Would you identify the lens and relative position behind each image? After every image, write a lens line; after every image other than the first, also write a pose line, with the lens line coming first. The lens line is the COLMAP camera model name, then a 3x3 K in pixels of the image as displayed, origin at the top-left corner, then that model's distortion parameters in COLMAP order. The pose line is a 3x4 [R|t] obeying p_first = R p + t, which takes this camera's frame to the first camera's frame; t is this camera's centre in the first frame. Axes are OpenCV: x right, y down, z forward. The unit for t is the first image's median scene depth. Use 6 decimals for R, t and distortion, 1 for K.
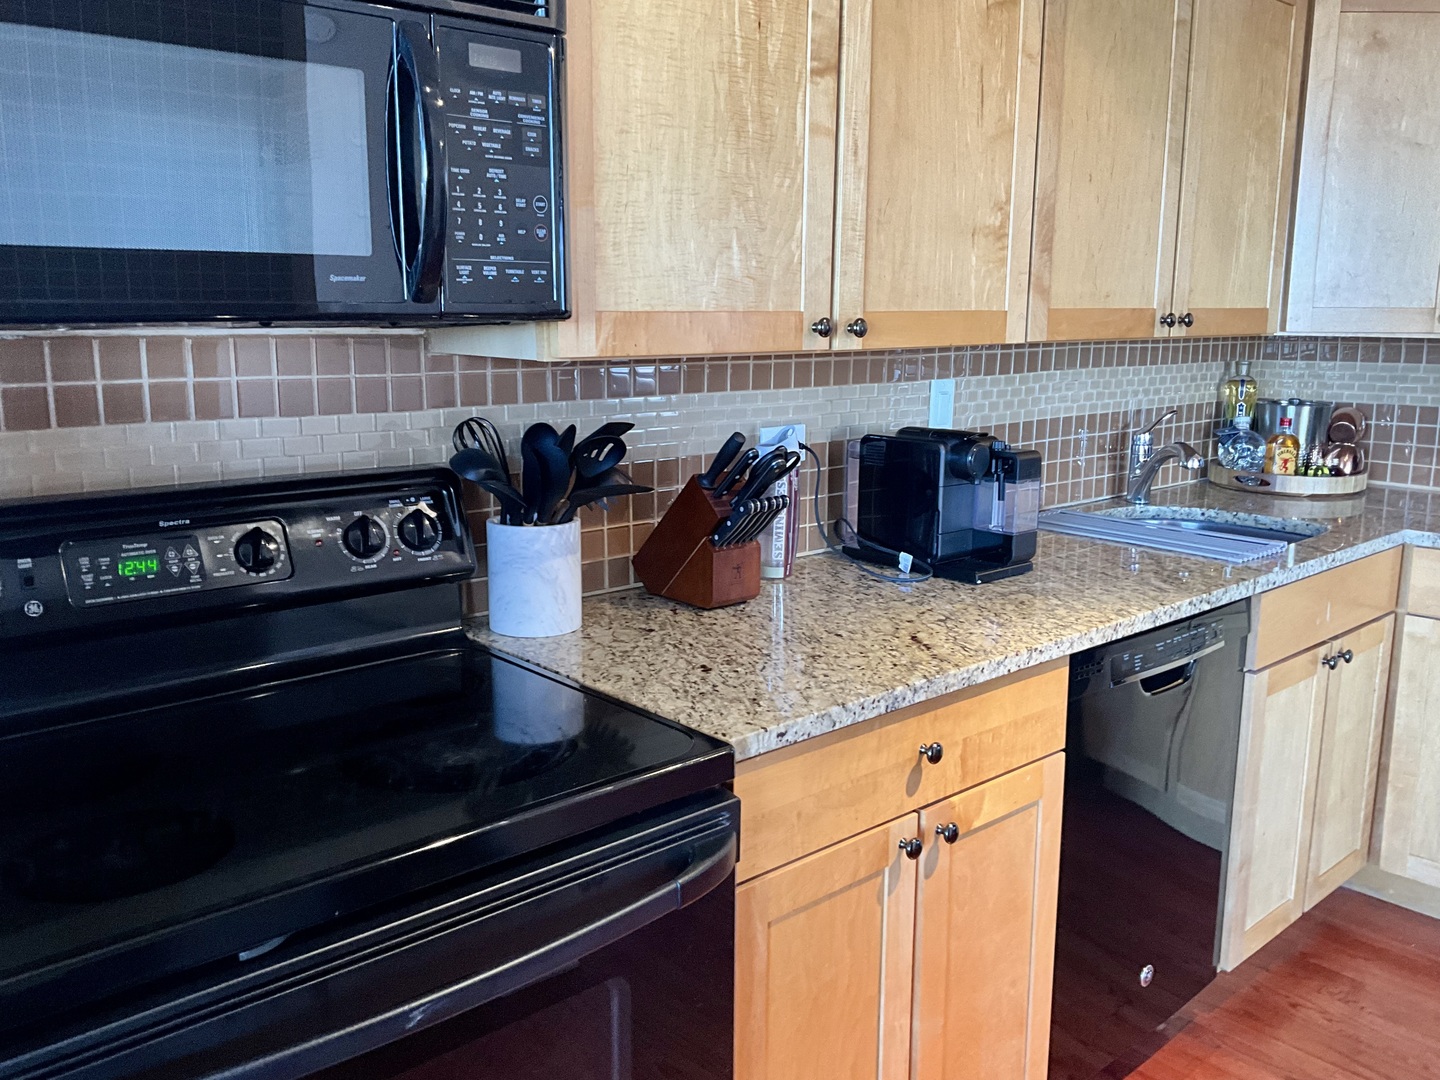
lens RADIAL K [[1210.0, 0, 720.0], [0, 1210.0, 540.0], [0, 0, 1]] dist [0.007563, 0.001642]
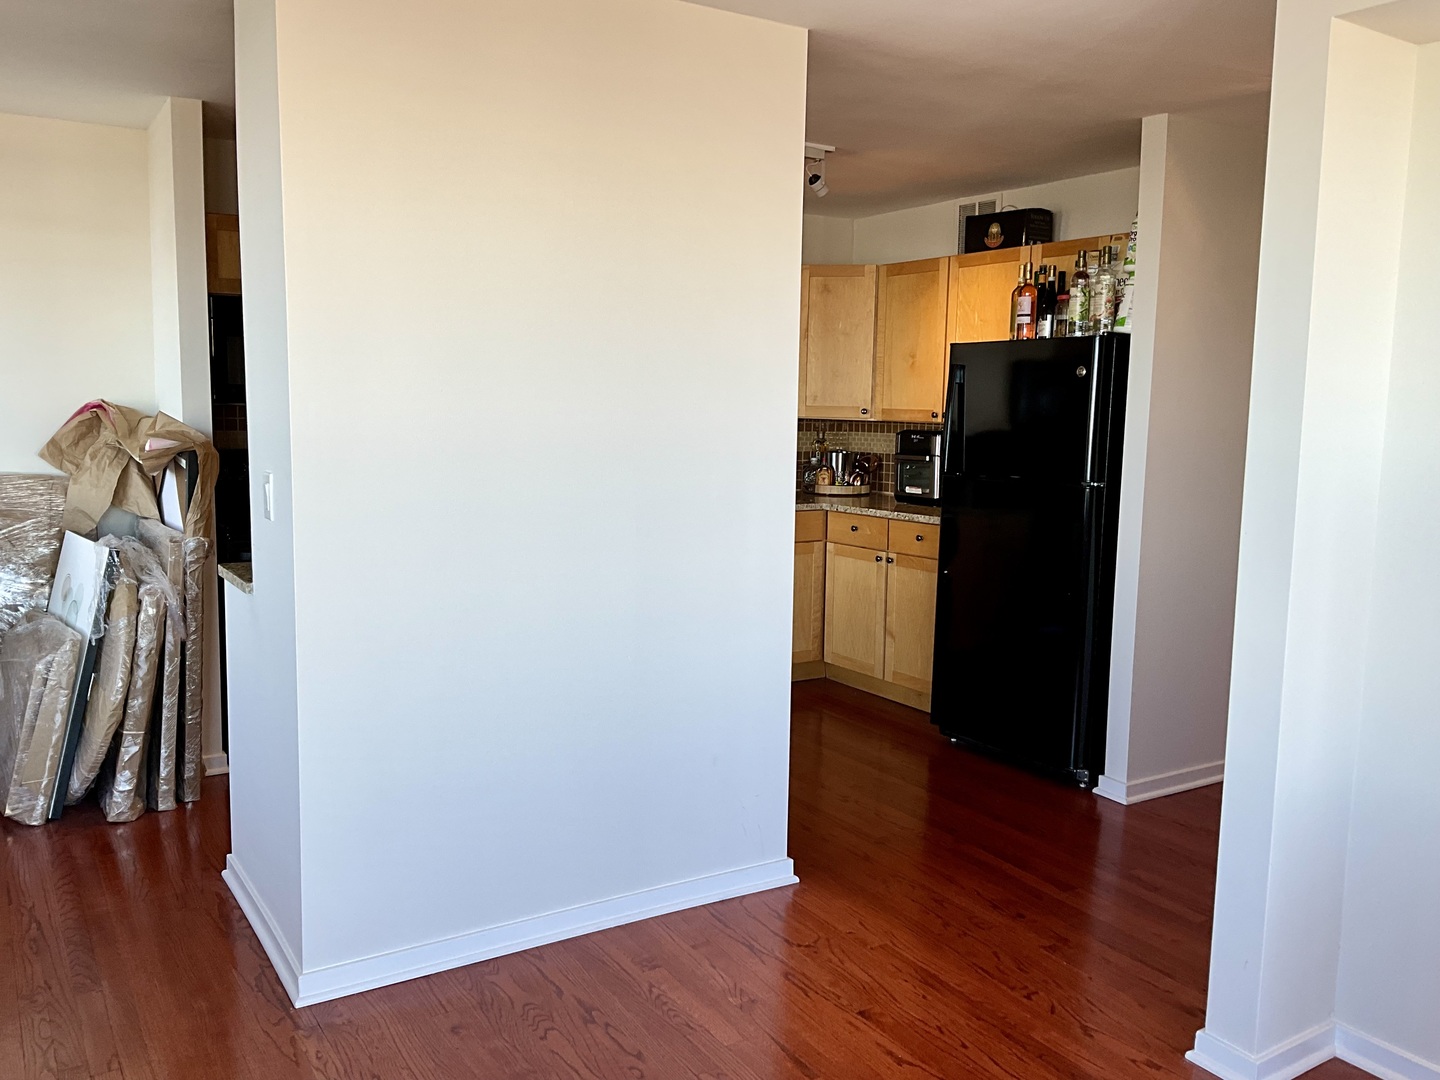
lens RADIAL K [[1204.5, 0, 720.0], [0, 1204.5, 540.0], [0, 0, 1]] dist [0.188709, -0.402890]
pose [[0.985964, 0.032657, -0.163733, 0.739851], [-0.044271, 0.996717, -0.067788, 0.220824], [0.160981, 0.074085, 0.984173, -1.245072]]
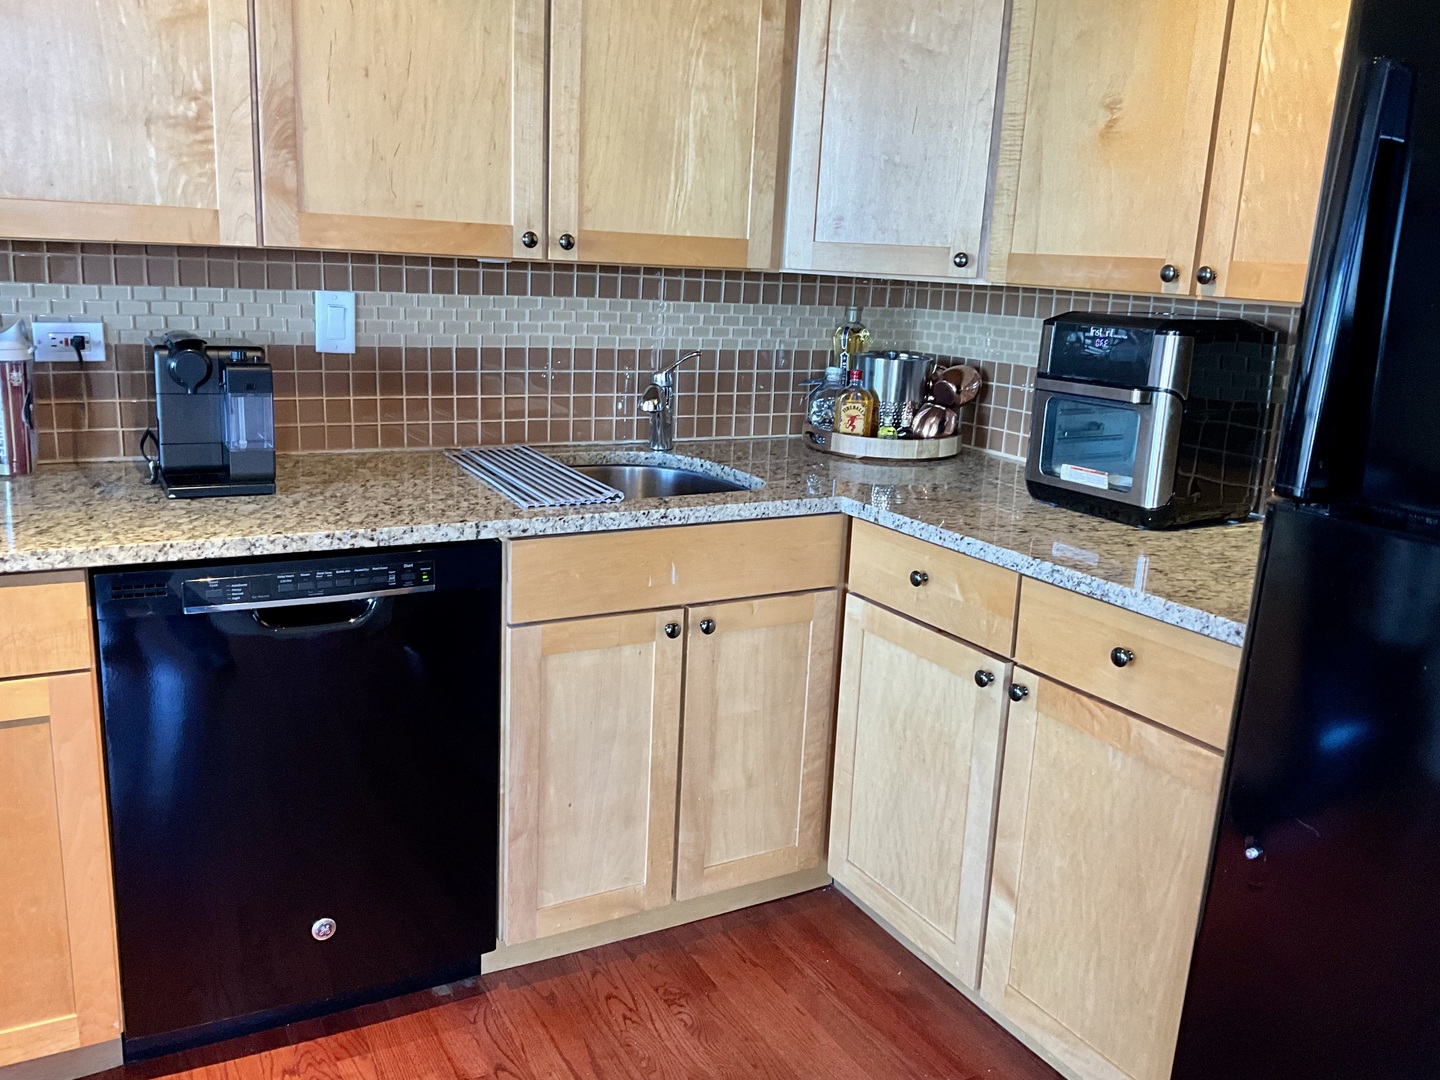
lens RADIAL K [[1204.5, 0, 720.0], [0, 1204.5, 540.0], [0, 0, 1]] dist [0.188709, -0.402890]
pose [[0.976100, 0.093491, -0.196183, 0.648231], [-0.085605, 0.995157, 0.048321, -0.011534], [0.199750, -0.030372, 0.979376, 0.109997]]
